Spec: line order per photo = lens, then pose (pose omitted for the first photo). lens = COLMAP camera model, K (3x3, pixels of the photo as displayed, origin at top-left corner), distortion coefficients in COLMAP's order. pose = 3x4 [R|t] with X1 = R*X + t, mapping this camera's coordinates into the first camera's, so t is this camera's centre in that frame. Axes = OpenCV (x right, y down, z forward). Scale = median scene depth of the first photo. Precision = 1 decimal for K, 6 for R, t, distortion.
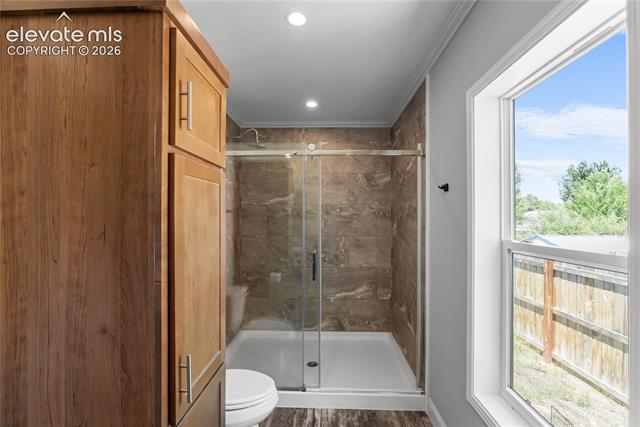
lens RADIAL K [[281.6, 0, 322.6], [0, 281.6, 216.5], [0, 0, 1]] dist [-0.007144, -0.000168]
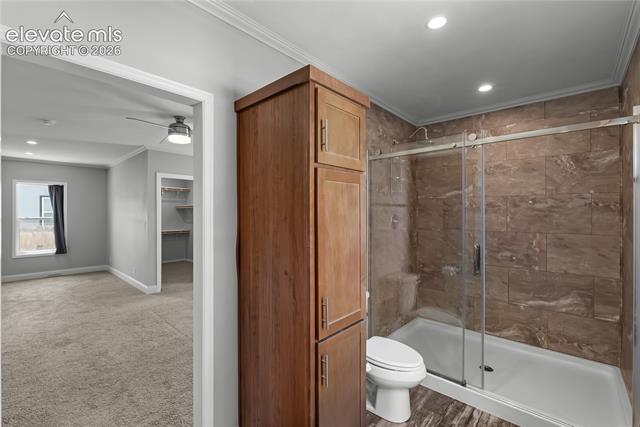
lens RADIAL K [[281.6, 0, 322.1], [0, 281.6, 213.3], [0, 0, 1]] dist [-0.007144, -0.000168]
pose [[0.761784, -0.000414, -0.647831, 0.134631], [0.003682, 0.999986, 0.003691, 0.006793], [0.647821, -0.005197, 0.761775, -0.048681]]
